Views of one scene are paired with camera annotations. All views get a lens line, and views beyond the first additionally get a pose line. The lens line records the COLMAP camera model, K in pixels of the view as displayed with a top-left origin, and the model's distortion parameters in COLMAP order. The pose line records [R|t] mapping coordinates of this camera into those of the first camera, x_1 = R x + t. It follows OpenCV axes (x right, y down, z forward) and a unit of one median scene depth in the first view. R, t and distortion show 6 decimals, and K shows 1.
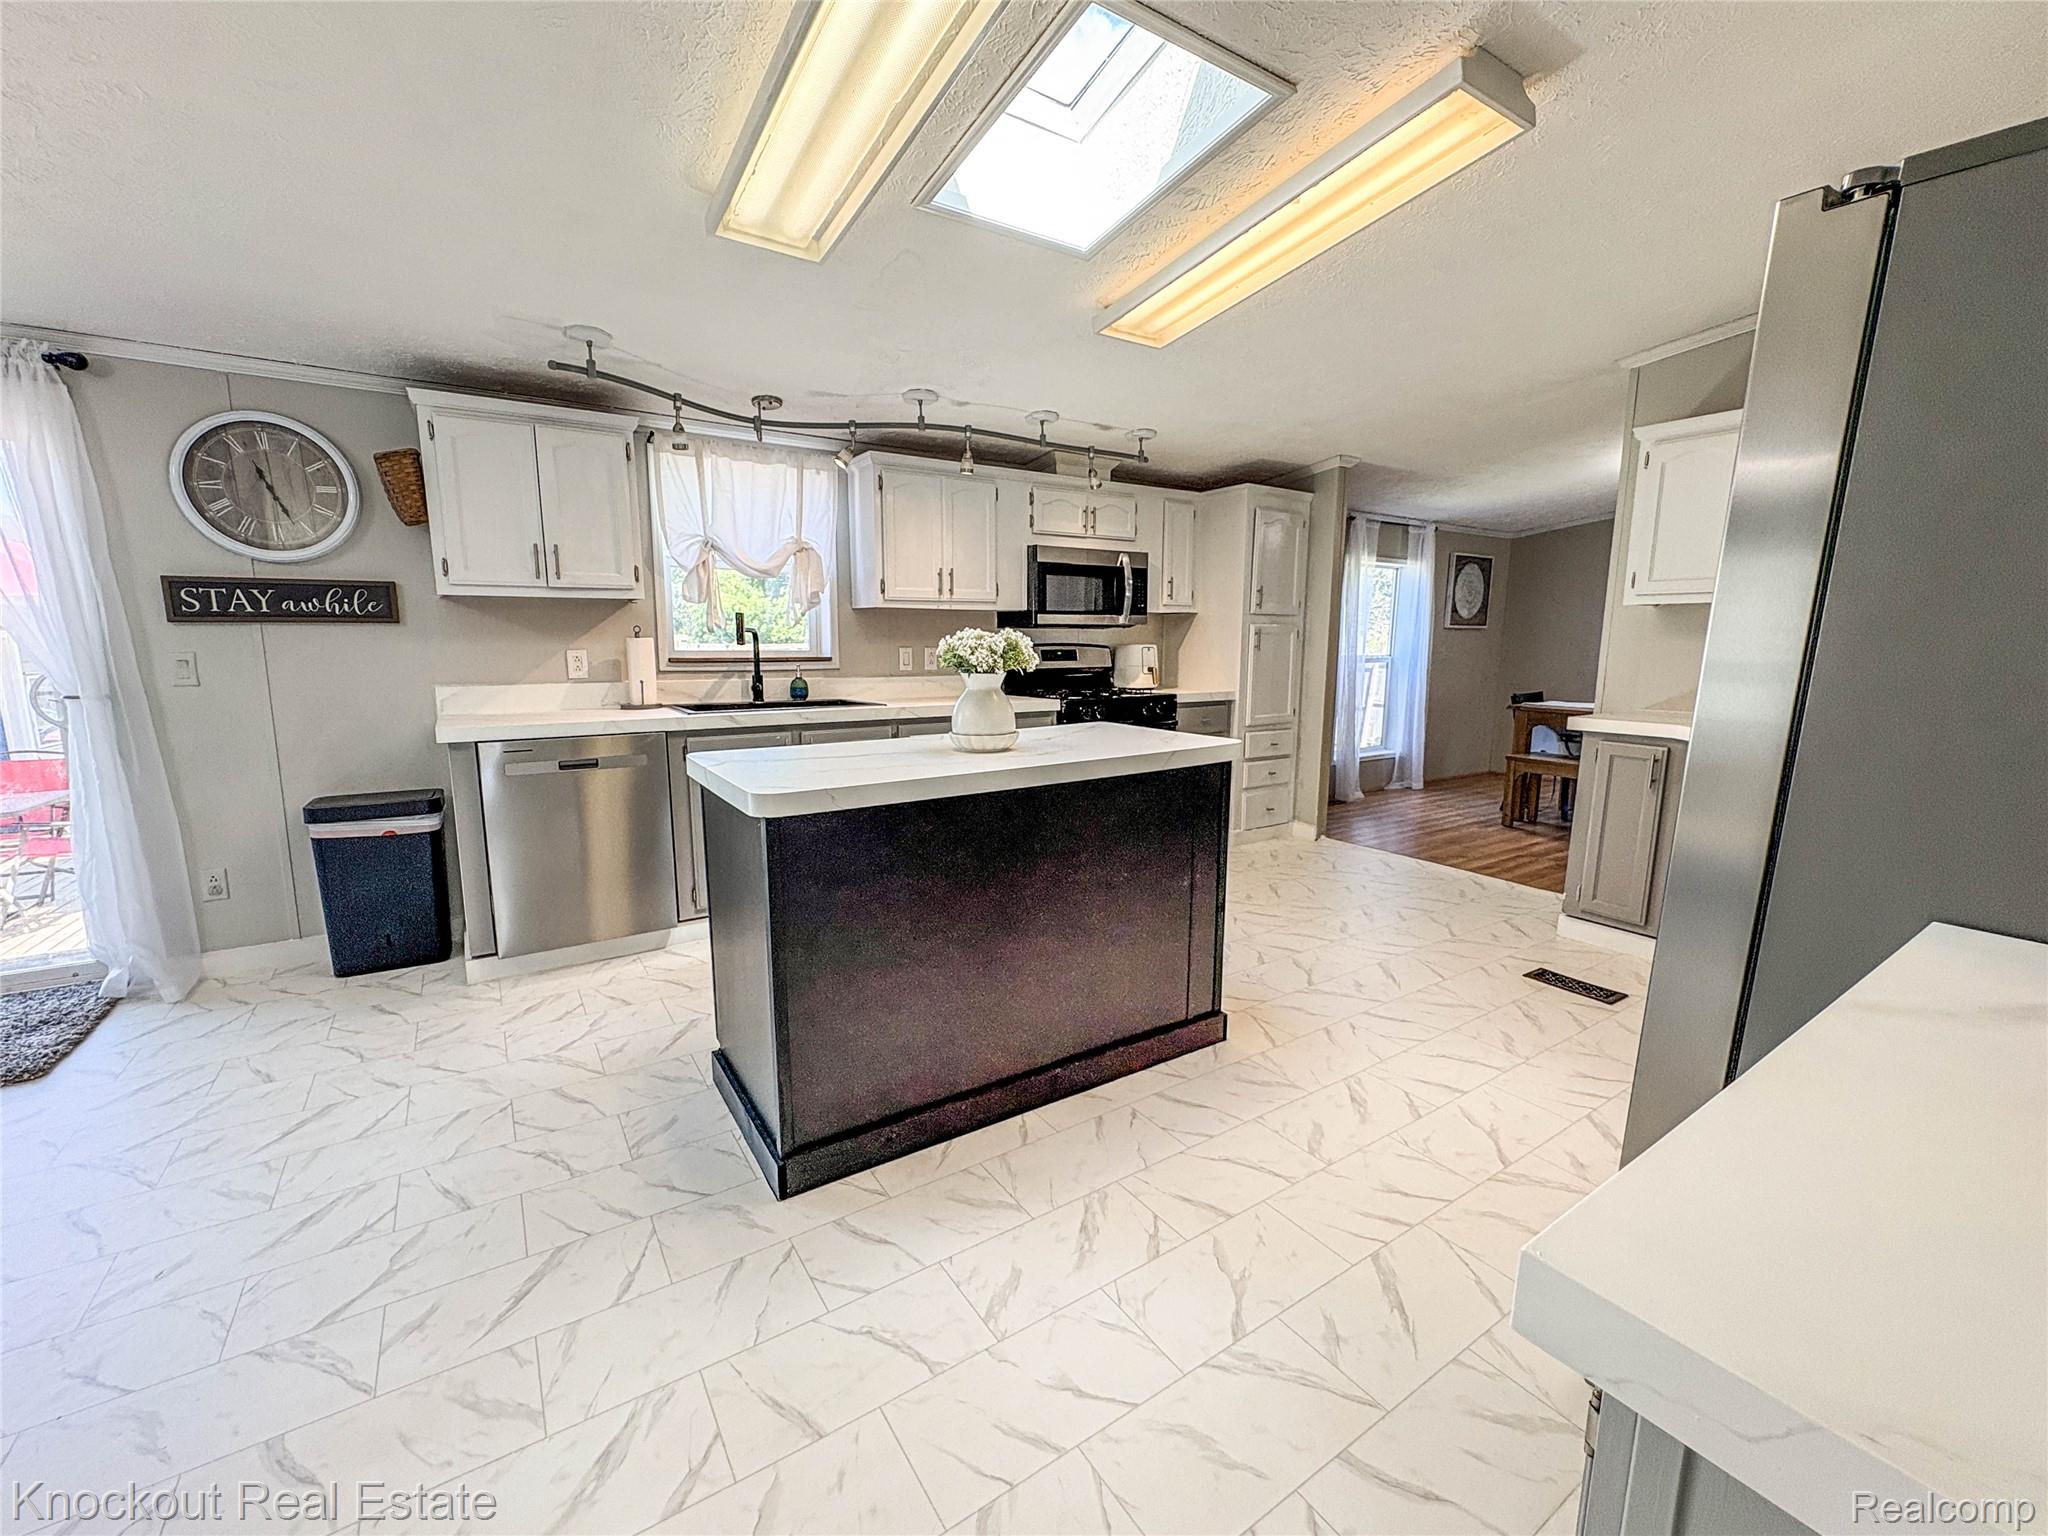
lens RADIAL K [[843.4, 0, 1024.6], [0, 843.4, 769.2], [0, 0, 1]] dist [-0.000089, 0.000146]
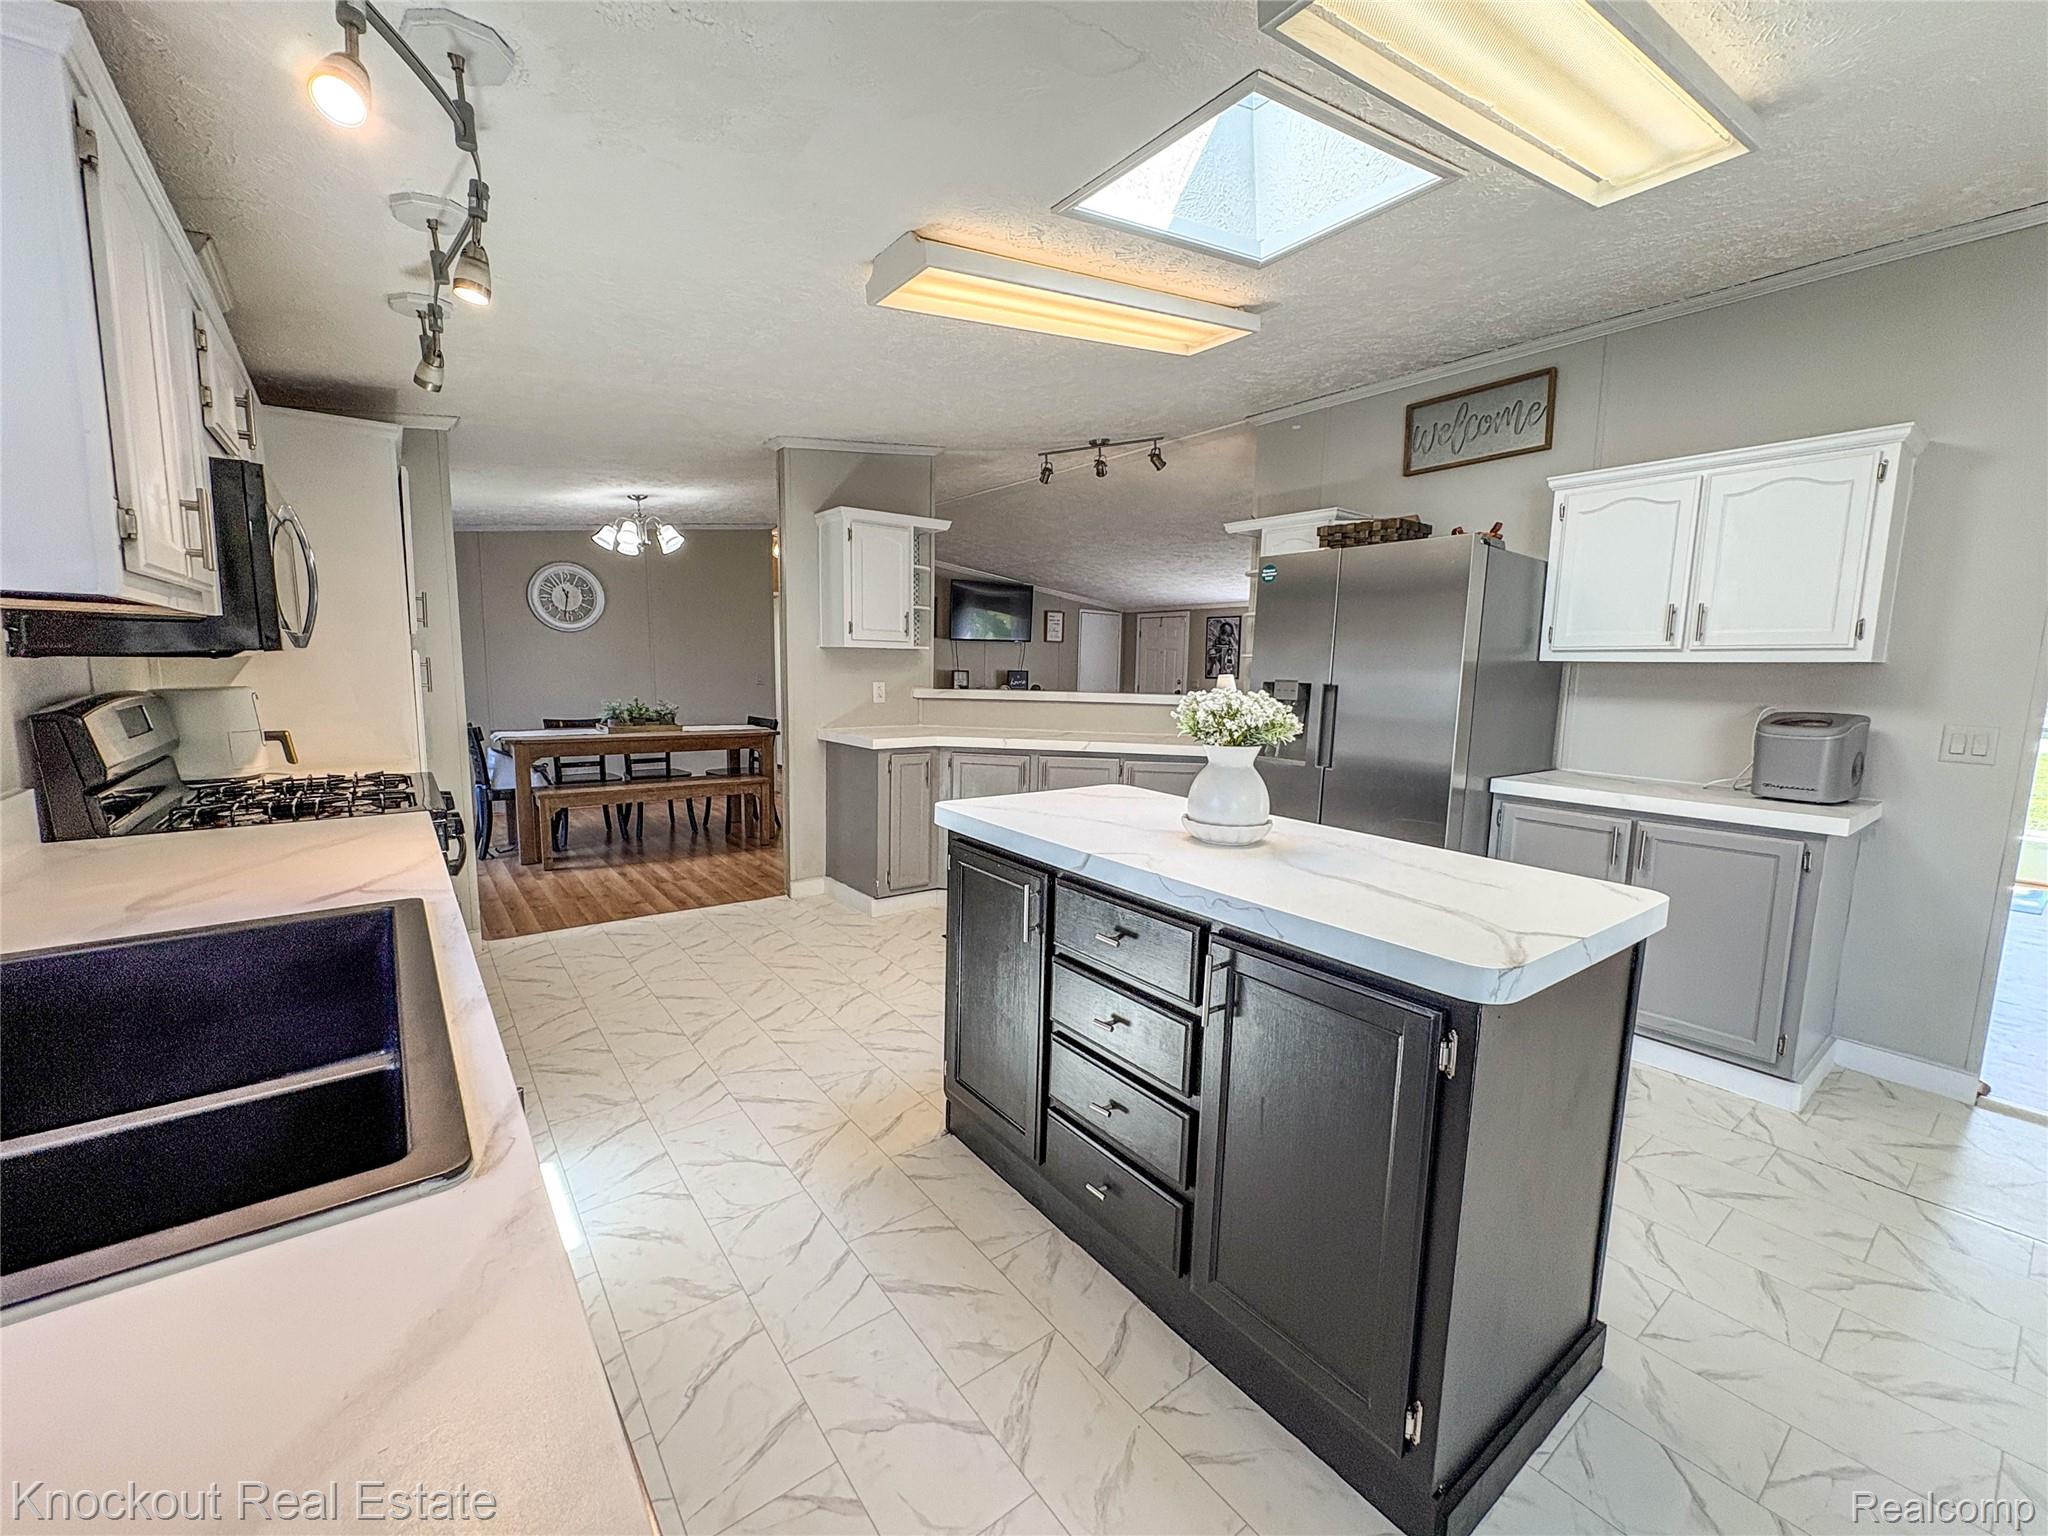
lens RADIAL K [[825.1, 0, 1022.1], [0, 825.1, 768.7], [0, 0, 1]] dist [0.000039, 0.000041]
pose [[-0.065940, -0.130134, 0.989301, -0.479926], [0.136986, 0.980891, 0.138158, -0.134321], [-0.988376, 0.144630, -0.046853, 0.733713]]
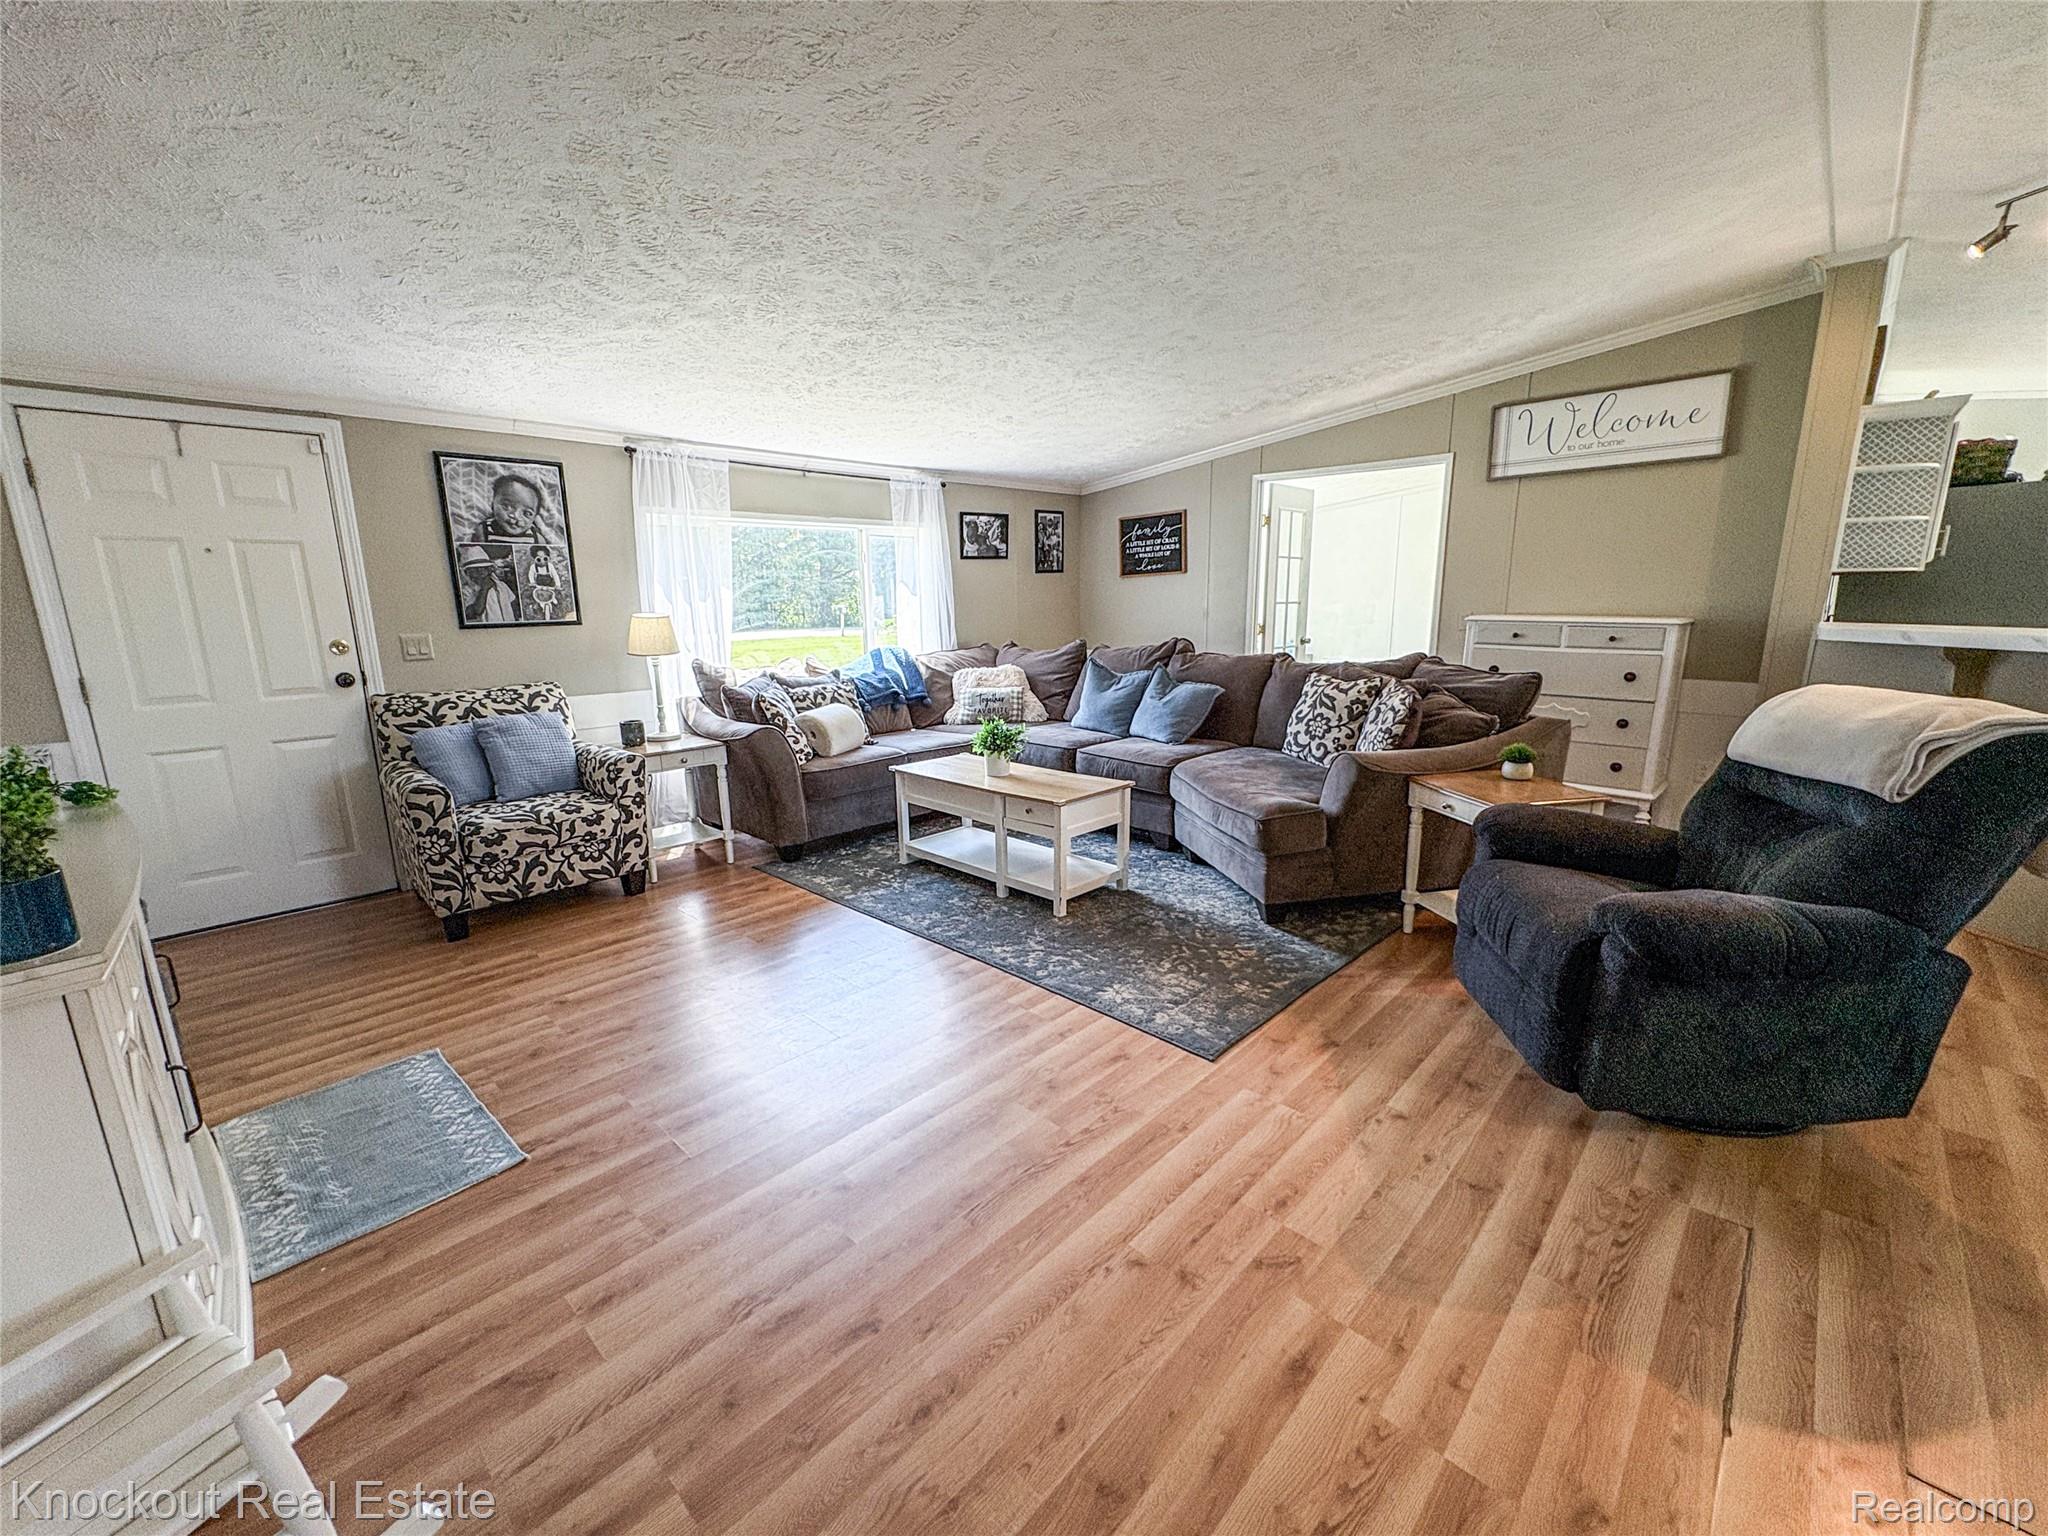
lens RADIAL K [[833.1, 0, 1033.1], [0, 833.1, 770.9], [0, 0, 1]] dist [-0.000470, -0.000442]
pose [[-0.975007, 0.052718, -0.215828, 1.812848], [-0.028660, 0.933480, 0.357483, -0.183645], [0.220317, 0.354734, -0.908639, 1.073713]]
